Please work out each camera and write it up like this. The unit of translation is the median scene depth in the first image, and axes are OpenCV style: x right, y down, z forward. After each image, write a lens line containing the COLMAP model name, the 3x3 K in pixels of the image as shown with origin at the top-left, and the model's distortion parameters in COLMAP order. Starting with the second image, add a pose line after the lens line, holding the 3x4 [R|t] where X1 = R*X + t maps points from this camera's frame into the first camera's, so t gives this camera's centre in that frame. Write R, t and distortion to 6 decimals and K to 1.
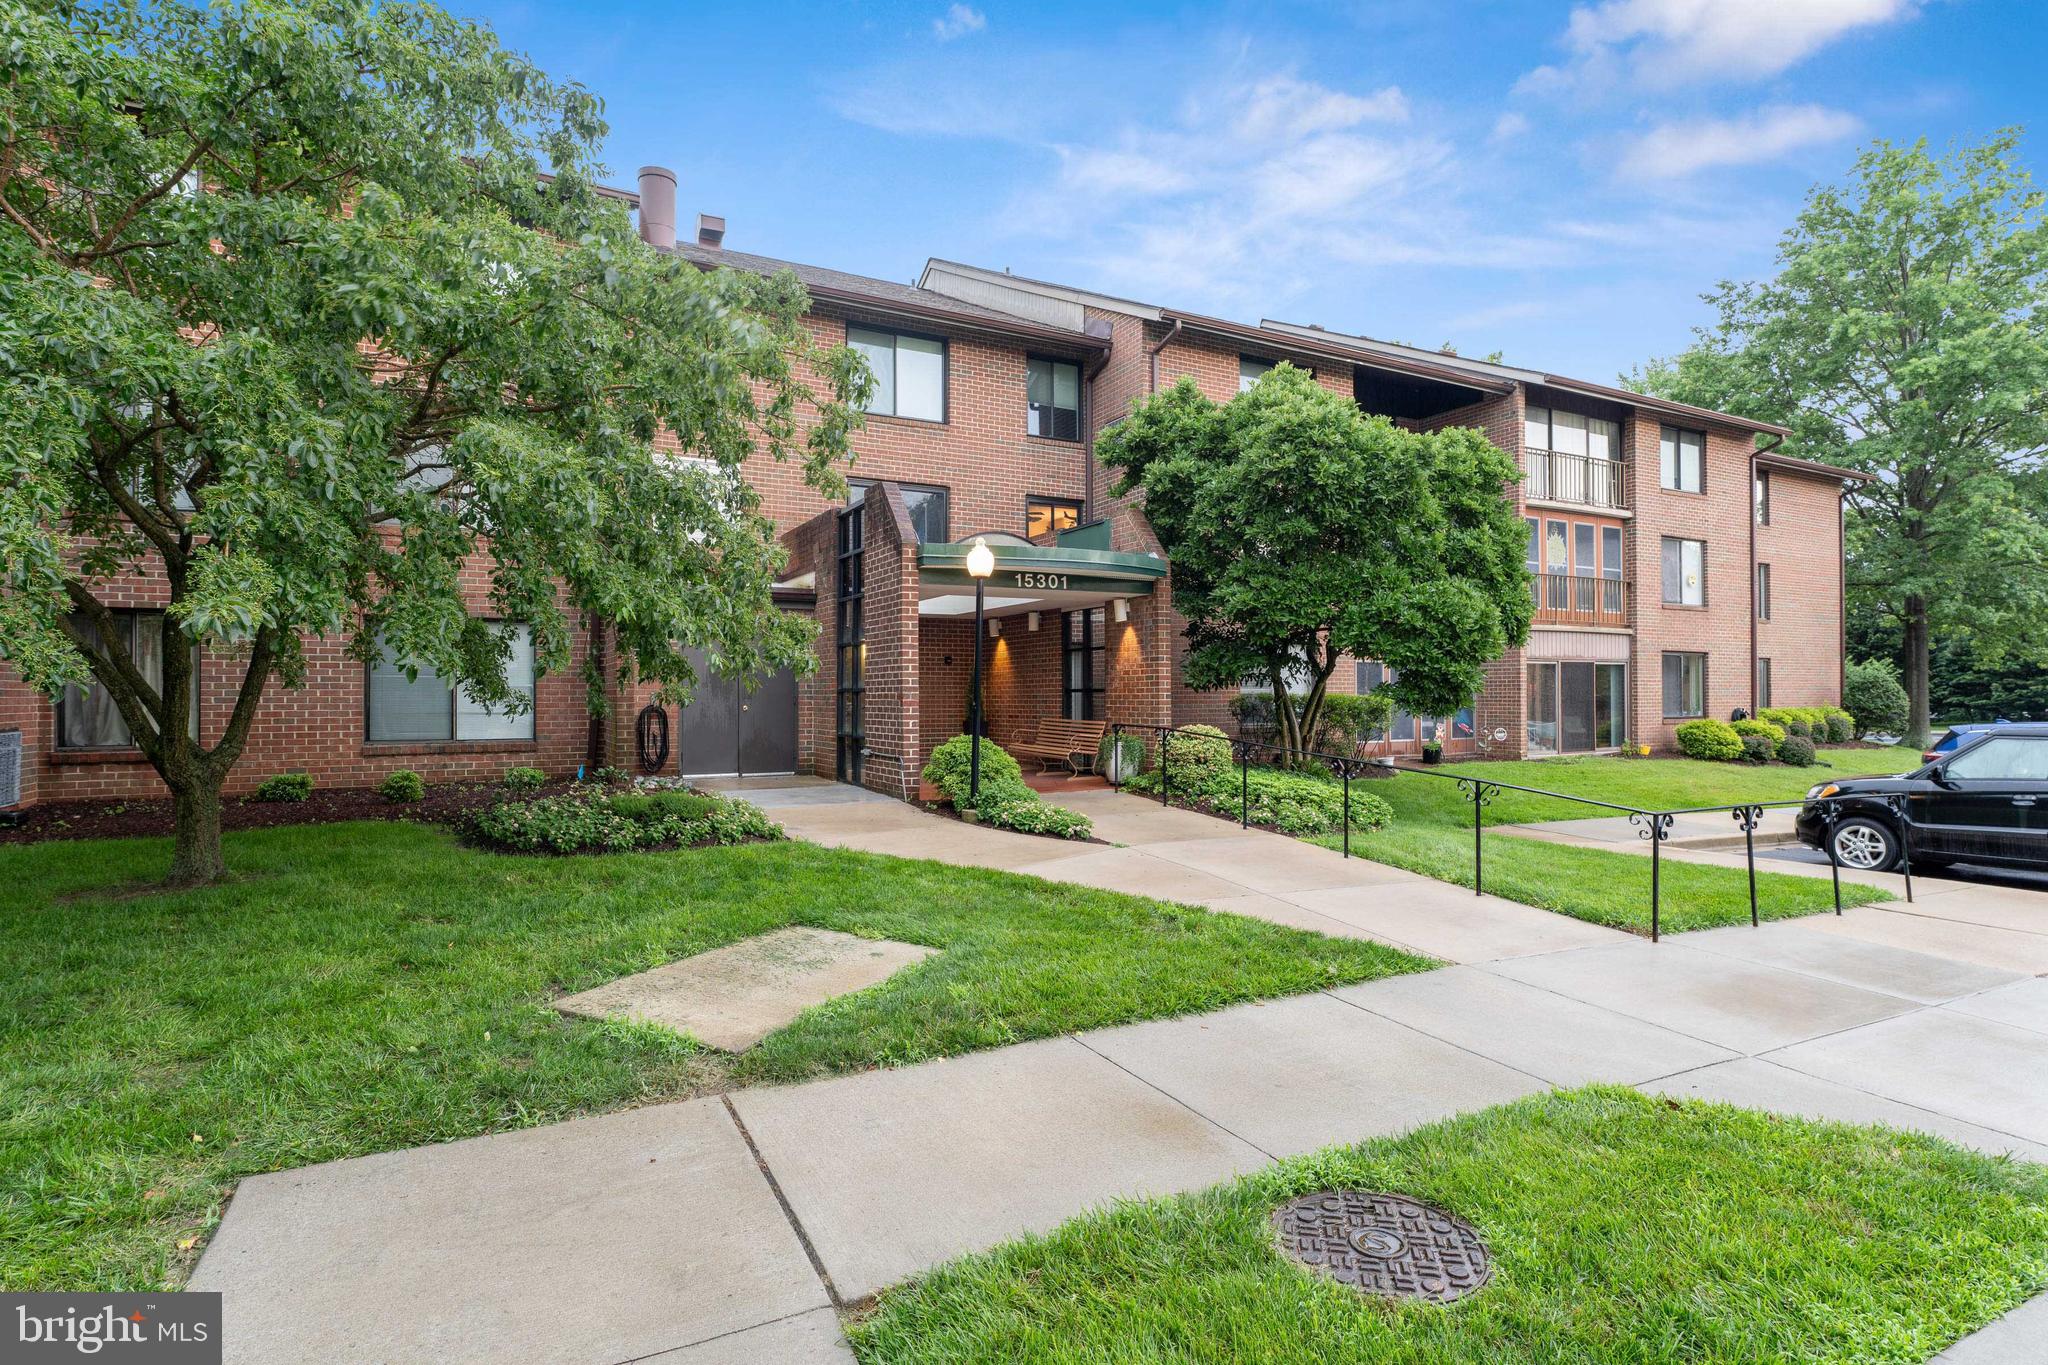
lens RADIAL K [[1032.1, 0, 1023.1], [0, 1032.1, 668.0], [0, 0, 1]] dist [-0.002689, 0.000949]
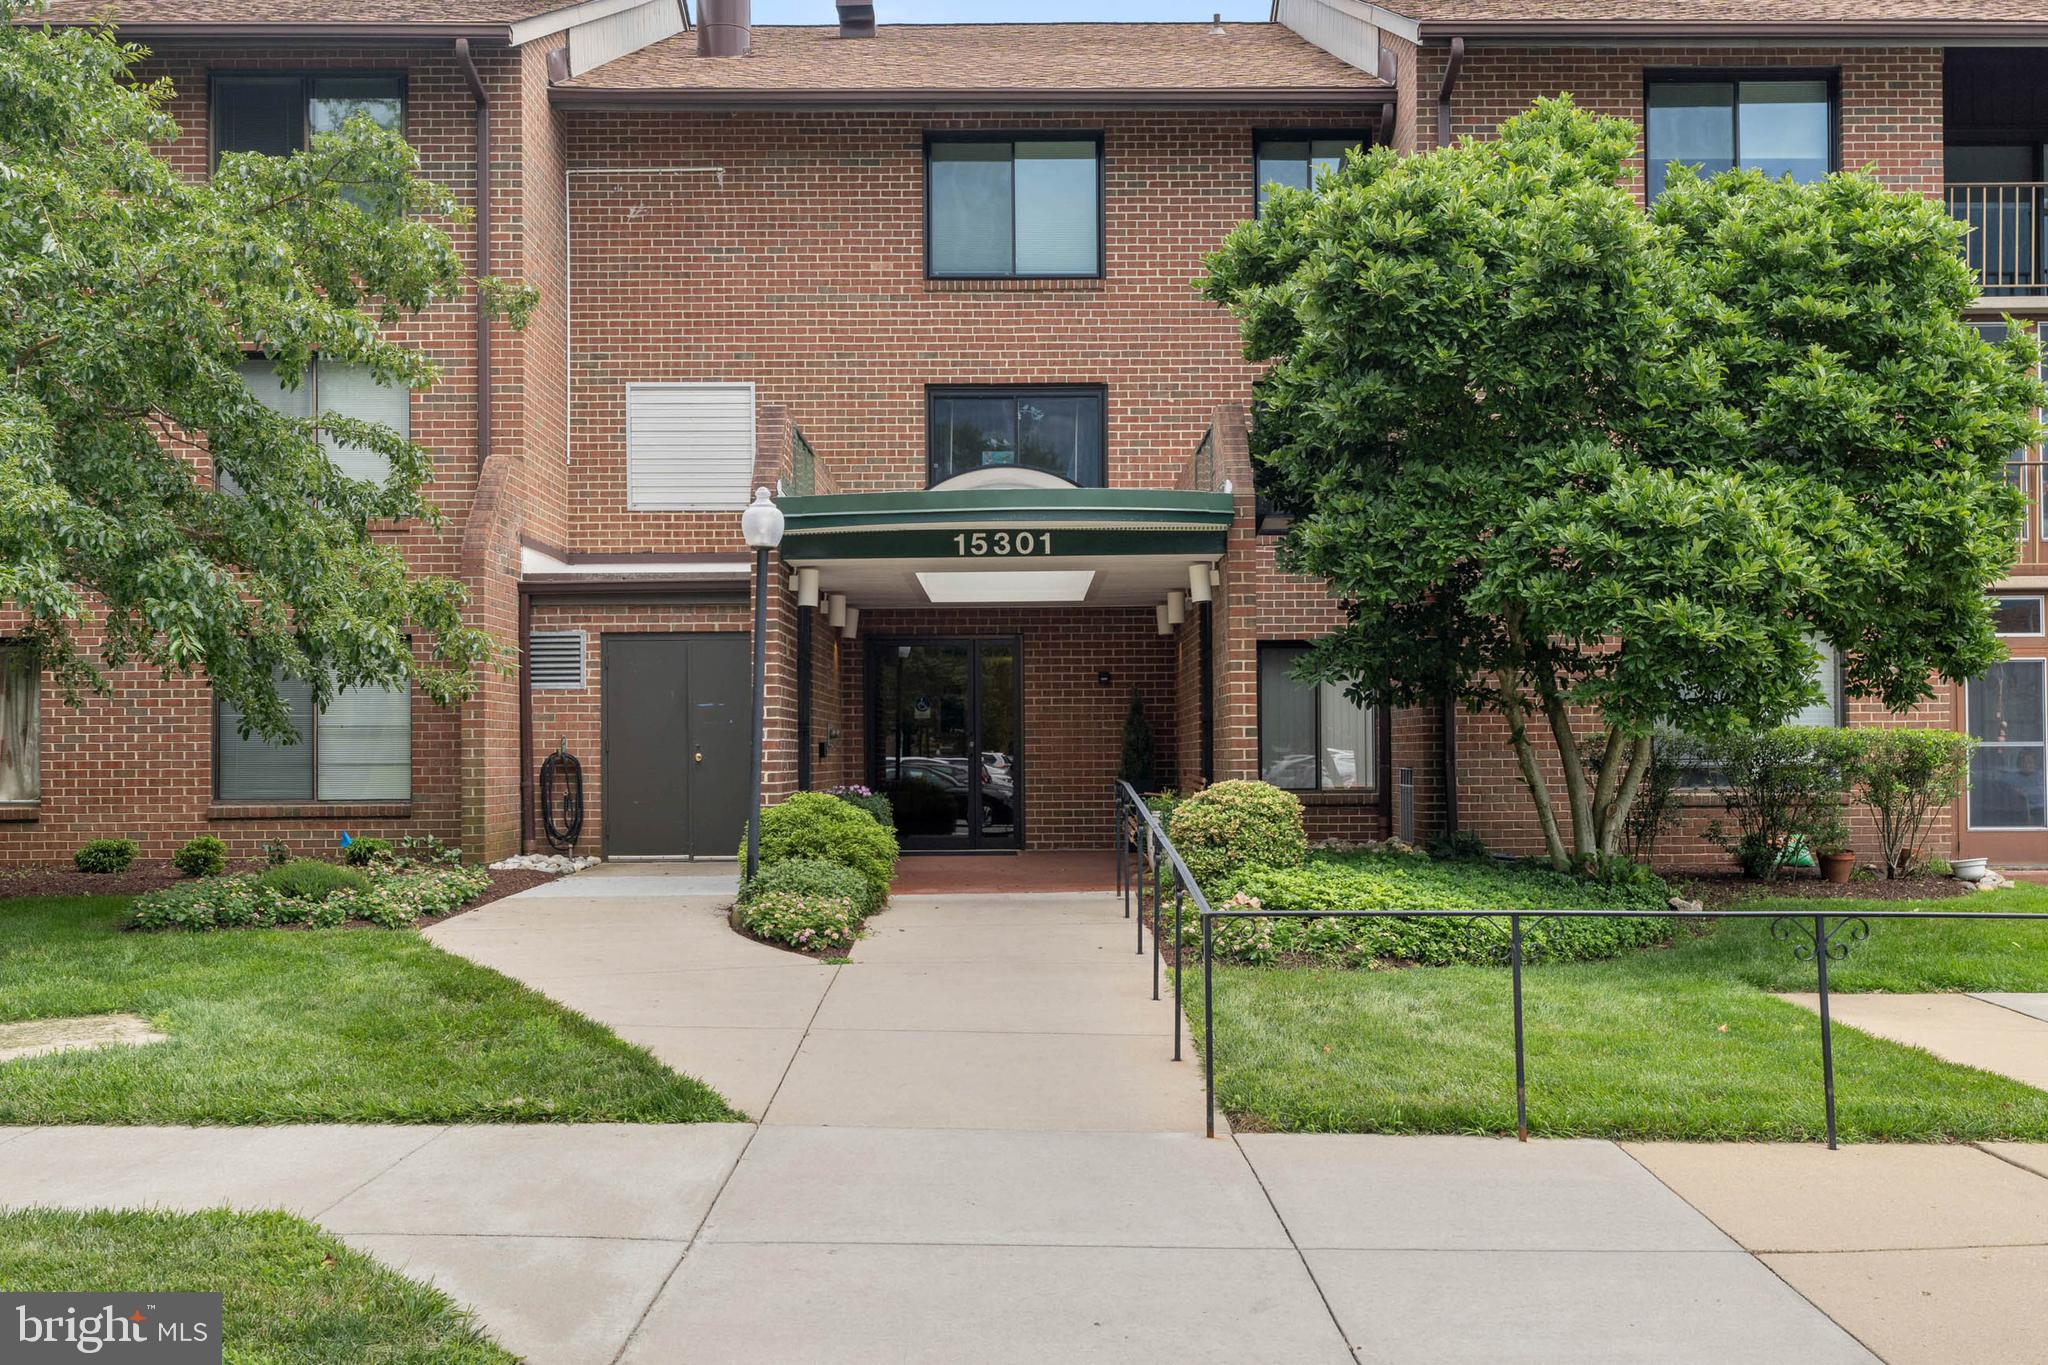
lens RADIAL K [[1924.7, 0, 1023.6], [0, 1924.7, 702.4], [0, 0, 1]] dist [-0.001902, 0.000000]
pose [[0.893718, -0.017077, -0.448305, 0.533534], [0.018351, 0.999830, -0.001501, 0.011252], [0.448255, -0.006885, 0.893879, -0.009139]]
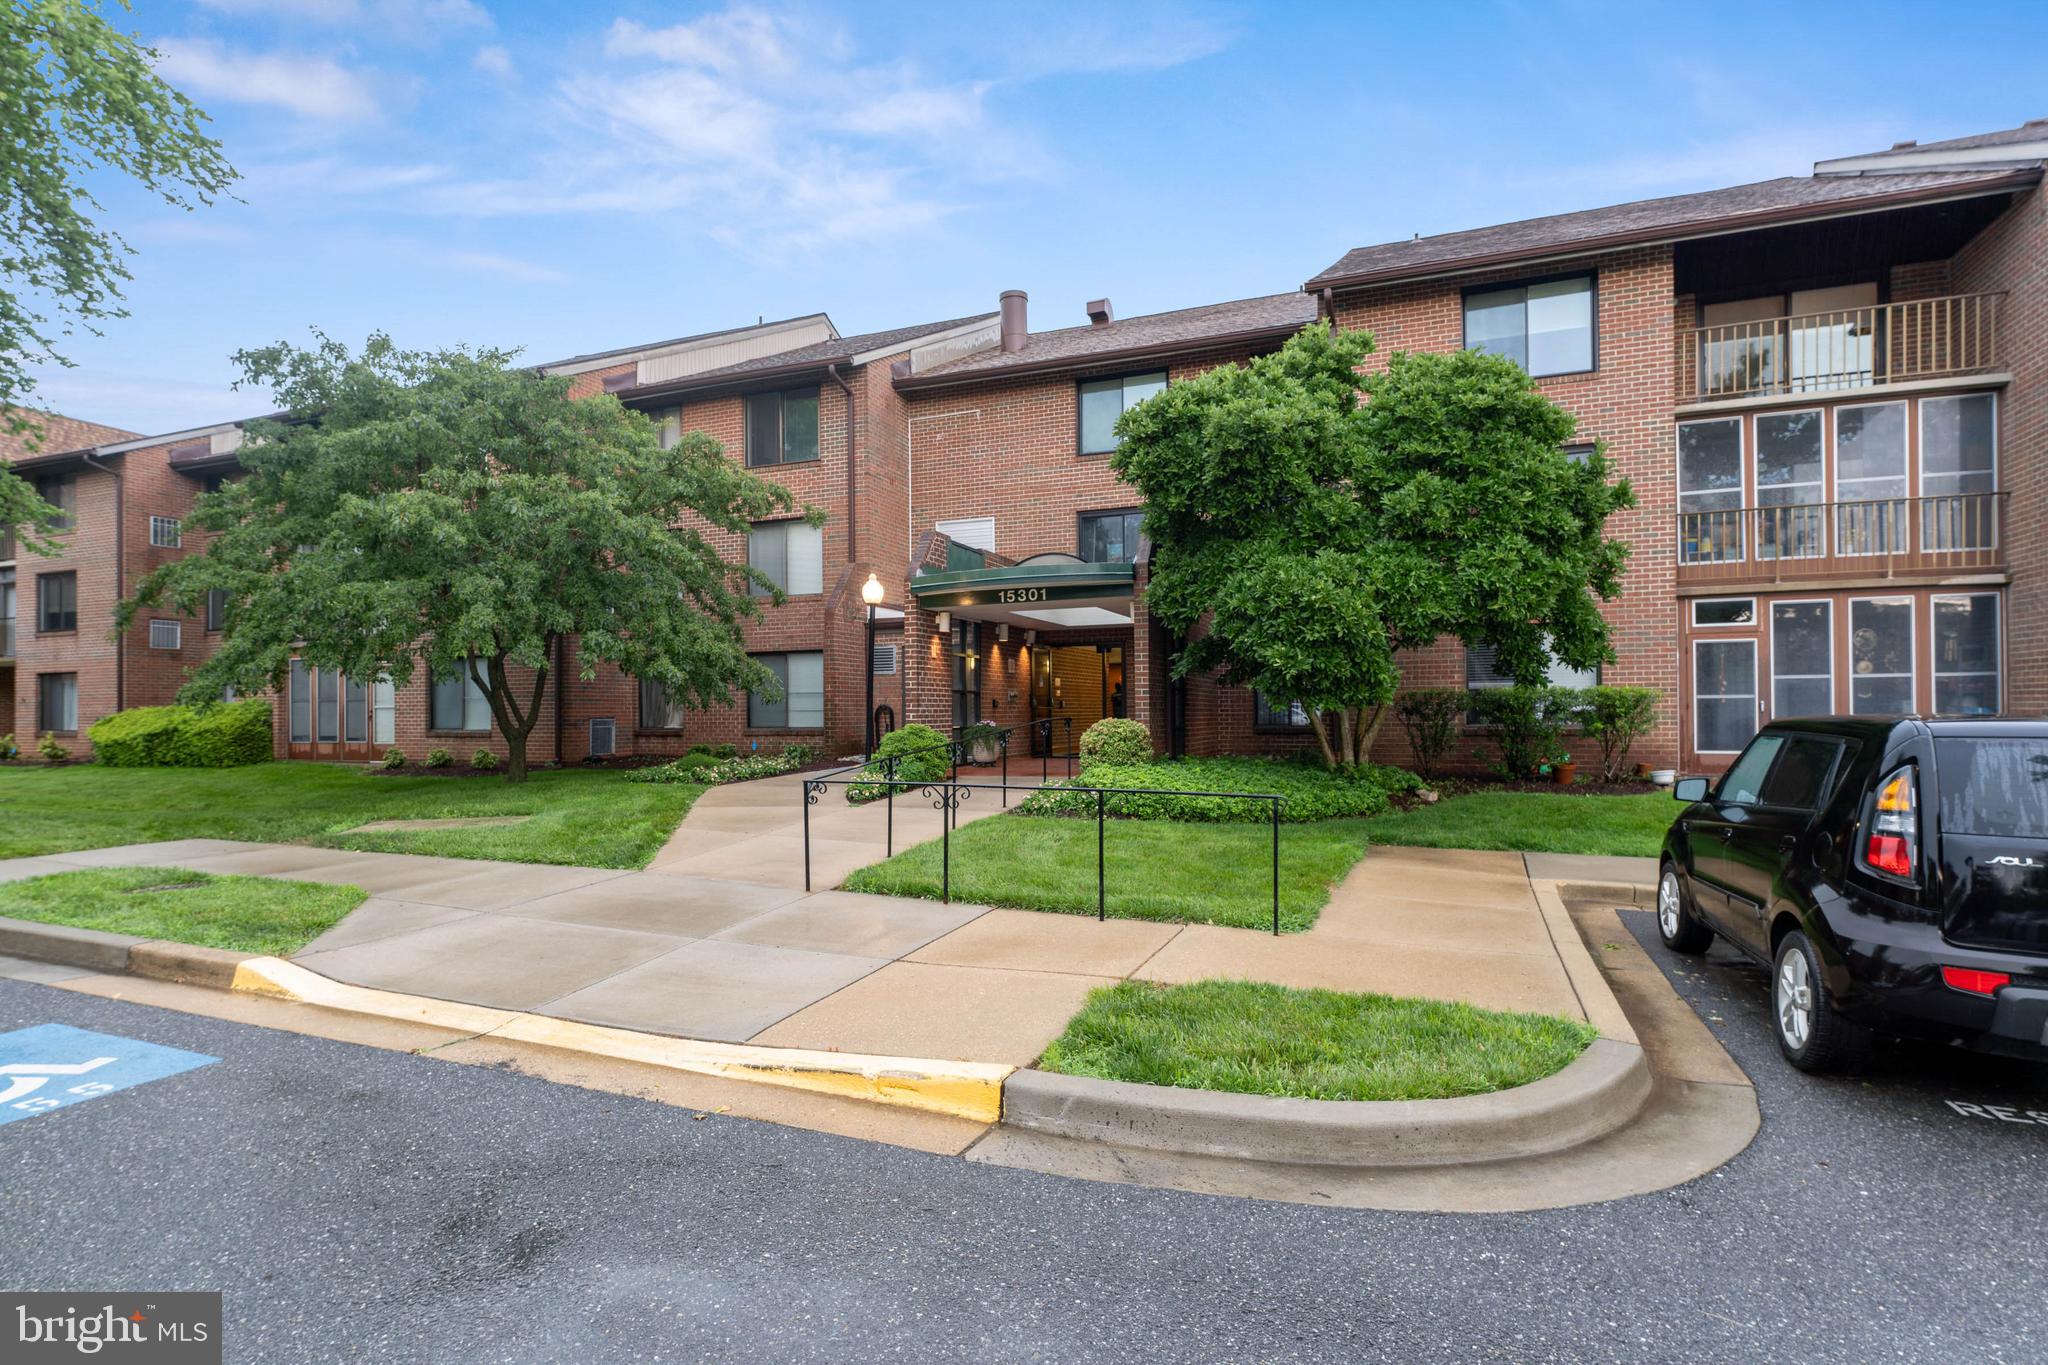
lens RADIAL K [[1032.1, 0, 1021.1], [0, 1032.1, 687.0], [0, 0, 1]] dist [-0.002689, 0.000949]
pose [[0.649306, -0.021659, -0.760218, 0.901795], [0.027774, 0.999603, -0.004757, 0.025436], [0.760020, -0.018025, 0.649650, 0.234728]]
